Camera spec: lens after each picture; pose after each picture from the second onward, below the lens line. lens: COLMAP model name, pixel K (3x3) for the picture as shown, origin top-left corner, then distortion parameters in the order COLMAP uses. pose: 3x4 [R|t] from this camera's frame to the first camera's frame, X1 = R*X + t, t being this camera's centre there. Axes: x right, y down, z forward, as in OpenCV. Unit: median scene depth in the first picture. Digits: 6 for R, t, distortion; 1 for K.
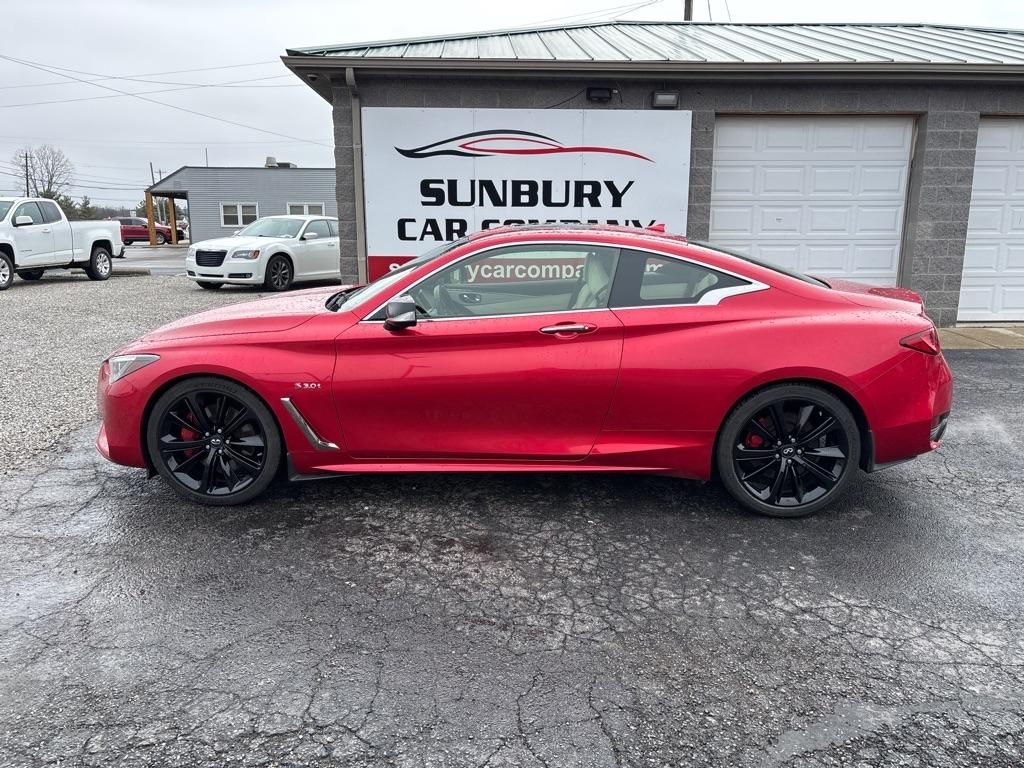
lens RADIAL K [[788.2, 0, 514.4], [0, 788.2, 384.9], [0, 0, 1]] dist [0.039031, -0.038317]
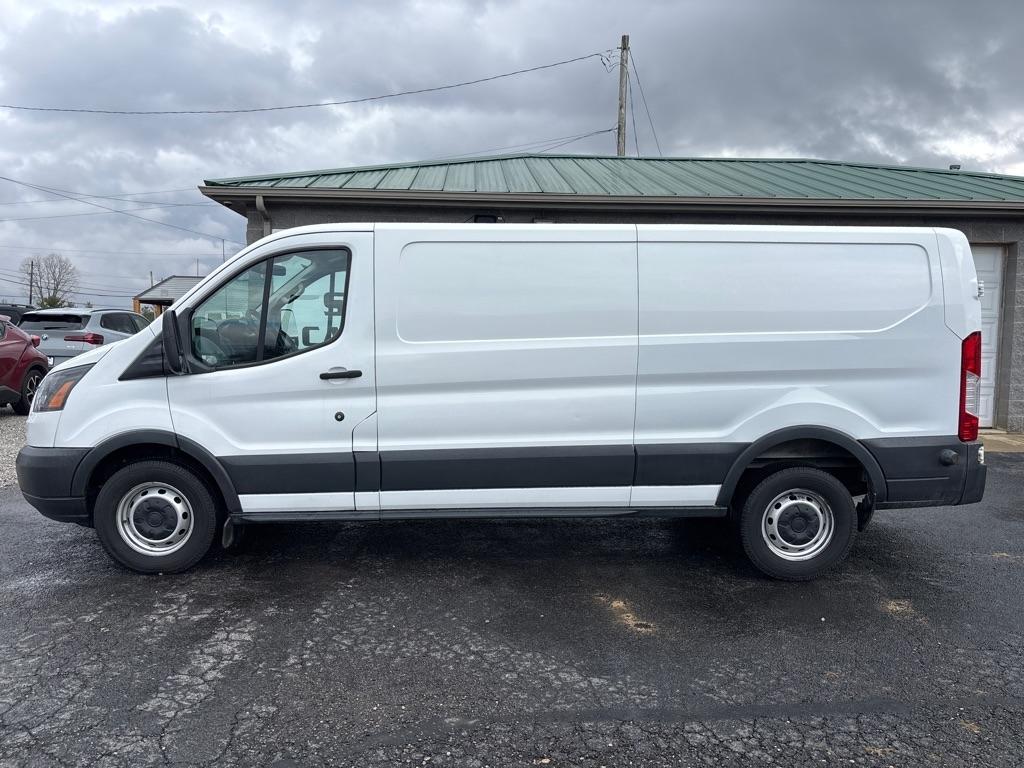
lens RADIAL K [[788.2, 0, 504.1], [0, 788.2, 391.4], [0, 0, 1]] dist [0.039031, -0.038317]
pose [[0.999921, 0.011174, -0.005782, 0.140276], [-0.011816, 0.991913, -0.126371, 0.014865], [0.004323, 0.126429, 0.991966, -0.079579]]
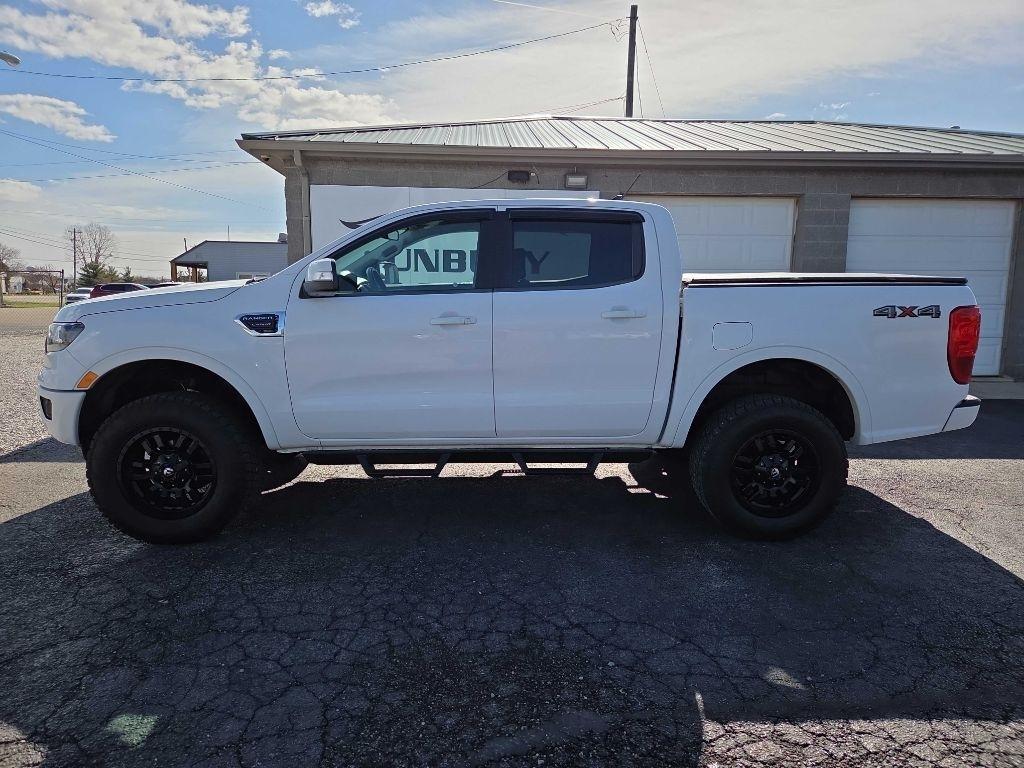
lens RADIAL K [[695.1, 0, 516.4], [0, 695.1, 386.6], [0, 0, 1]] dist [0.069406, -0.058870]
pose [[0.999918, 0.006139, 0.011222, 0.092214], [-0.005344, 0.997565, -0.069535, 0.008551], [-0.011621, 0.069469, 0.997516, 0.006742]]
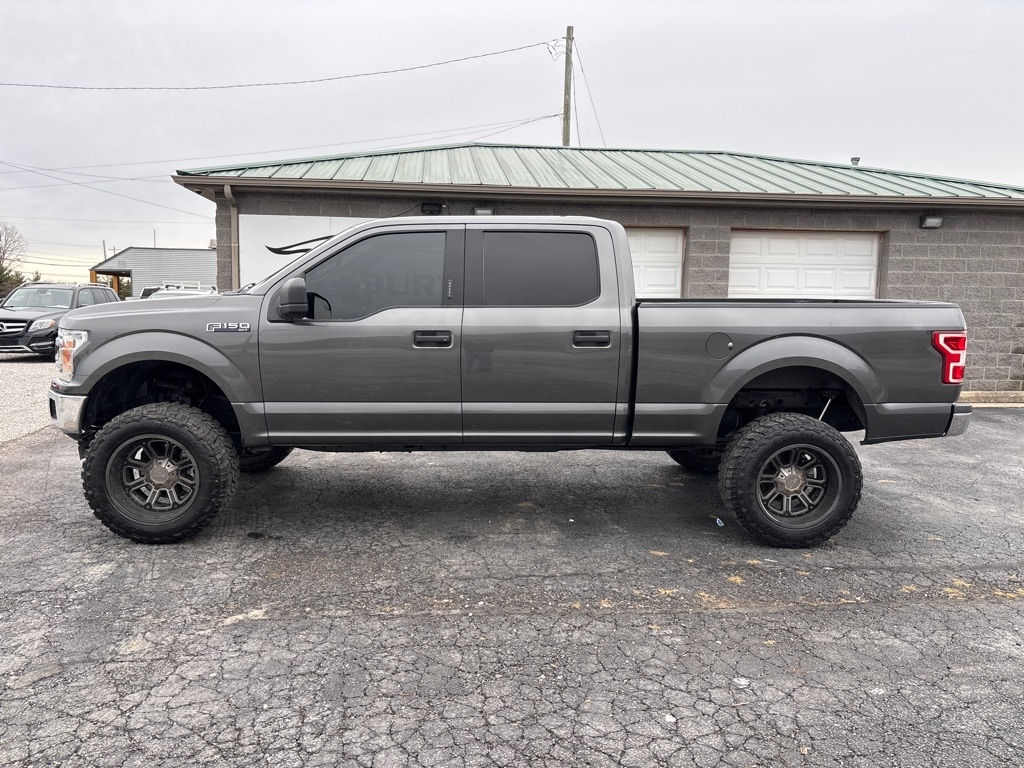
lens RADIAL K [[788.2, 0, 512.4], [0, 788.2, 377.0], [0, 0, 1]] dist [0.039031, -0.038317]
pose [[0.998652, 0.007409, 0.051373, 0.170228], [-0.001806, 0.994121, -0.108261, 0.038064], [-0.051873, 0.108022, 0.992794, -0.228520]]
